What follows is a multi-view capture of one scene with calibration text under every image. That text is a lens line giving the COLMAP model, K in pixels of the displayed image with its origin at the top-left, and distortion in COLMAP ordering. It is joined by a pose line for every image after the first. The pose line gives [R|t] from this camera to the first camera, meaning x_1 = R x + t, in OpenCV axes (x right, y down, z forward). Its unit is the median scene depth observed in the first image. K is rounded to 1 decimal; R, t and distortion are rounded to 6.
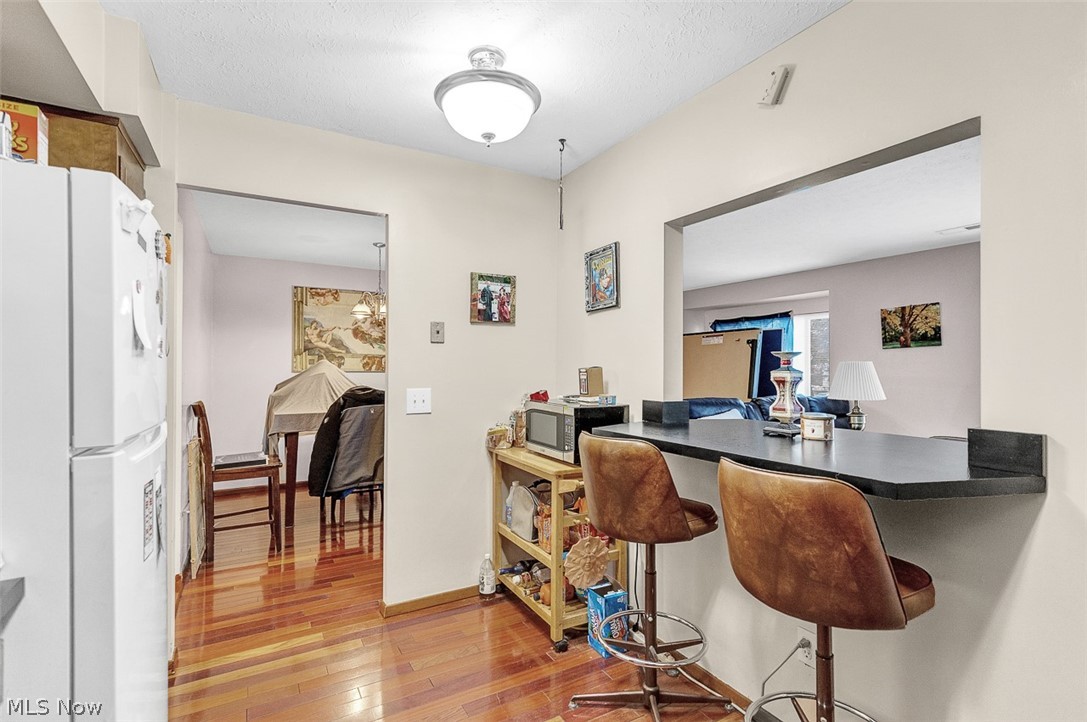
lens RADIAL K [[502.9, 0, 537.0], [0, 502.9, 360.2], [0, 0, 1]] dist [0.014787, -0.001994]
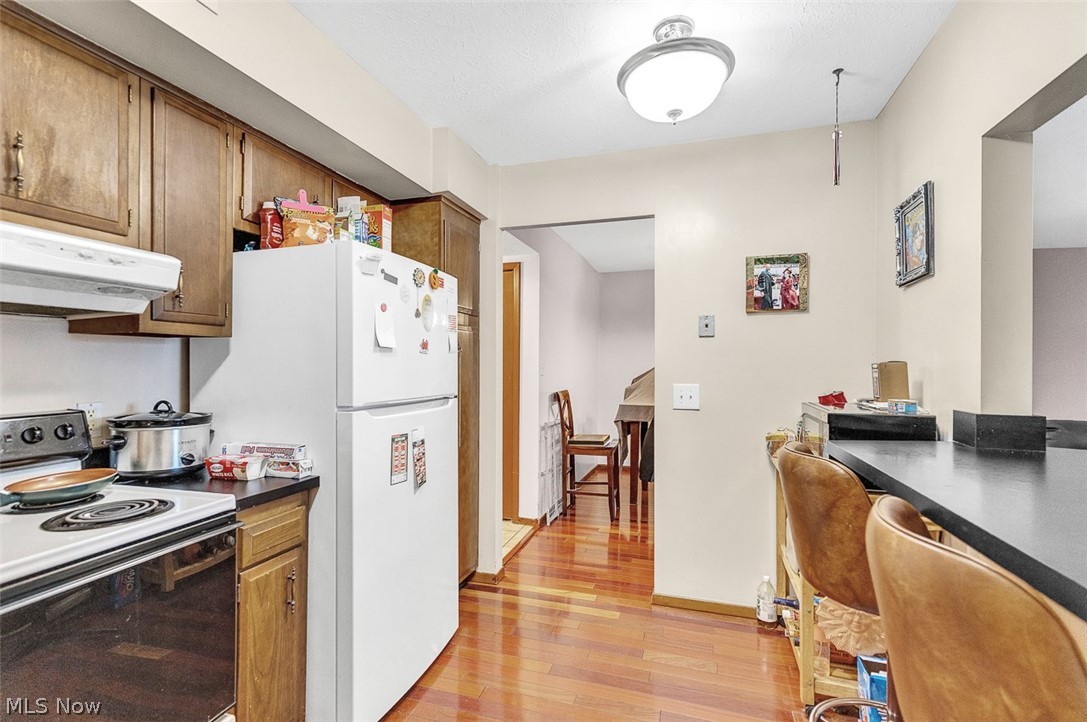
lens RADIAL K [[502.9, 0, 557.6], [0, 502.9, 360.7], [0, 0, 1]] dist [0.014787, -0.001994]
pose [[0.689223, -0.005037, -0.724532, 0.291251], [0.006245, 0.999980, -0.001012, 0.009491], [0.724523, -0.003827, 0.689240, 0.133901]]
